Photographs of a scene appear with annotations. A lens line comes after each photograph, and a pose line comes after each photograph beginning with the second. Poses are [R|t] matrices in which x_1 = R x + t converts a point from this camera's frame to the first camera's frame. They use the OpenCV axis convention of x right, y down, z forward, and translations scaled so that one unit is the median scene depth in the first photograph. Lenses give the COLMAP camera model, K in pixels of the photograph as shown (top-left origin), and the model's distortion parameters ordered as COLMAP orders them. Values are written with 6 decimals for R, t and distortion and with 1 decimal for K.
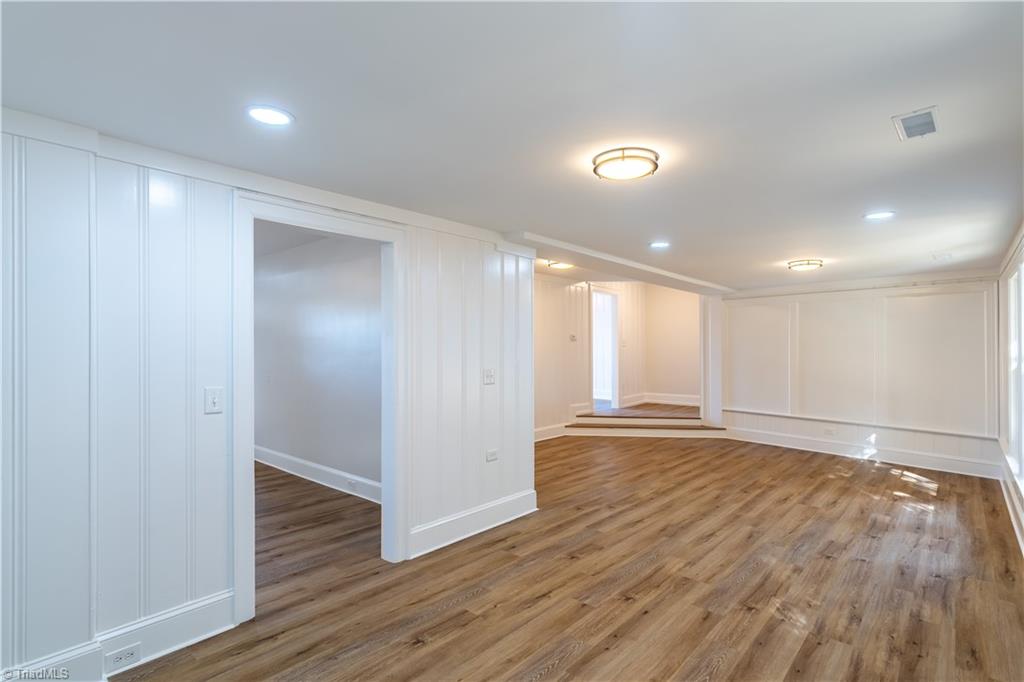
lens RADIAL K [[512.7, 0, 516.1], [0, 512.7, 345.5], [0, 0, 1]] dist [-0.001859, -0.000174]
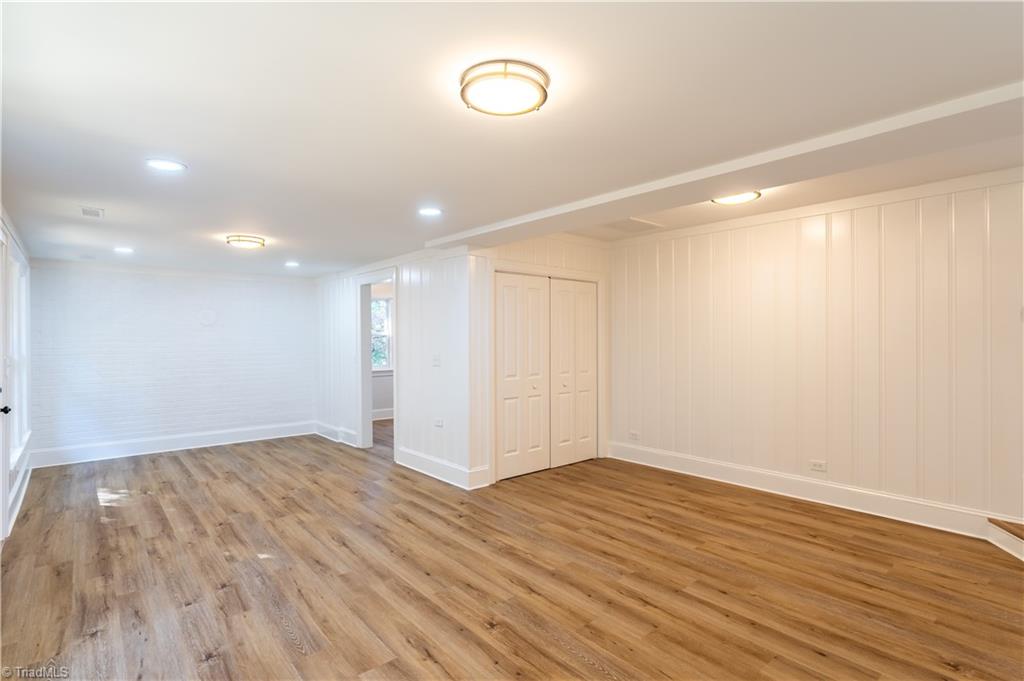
lens RADIAL K [[512.7, 0, 516.6], [0, 512.7, 340.2], [0, 0, 1]] dist [-0.001859, -0.000174]
pose [[-0.154192, 0.000141, -0.988041, 1.419505], [0.005673, 0.999984, -0.000742, 0.015187], [0.988025, -0.005719, -0.154190, 1.670874]]
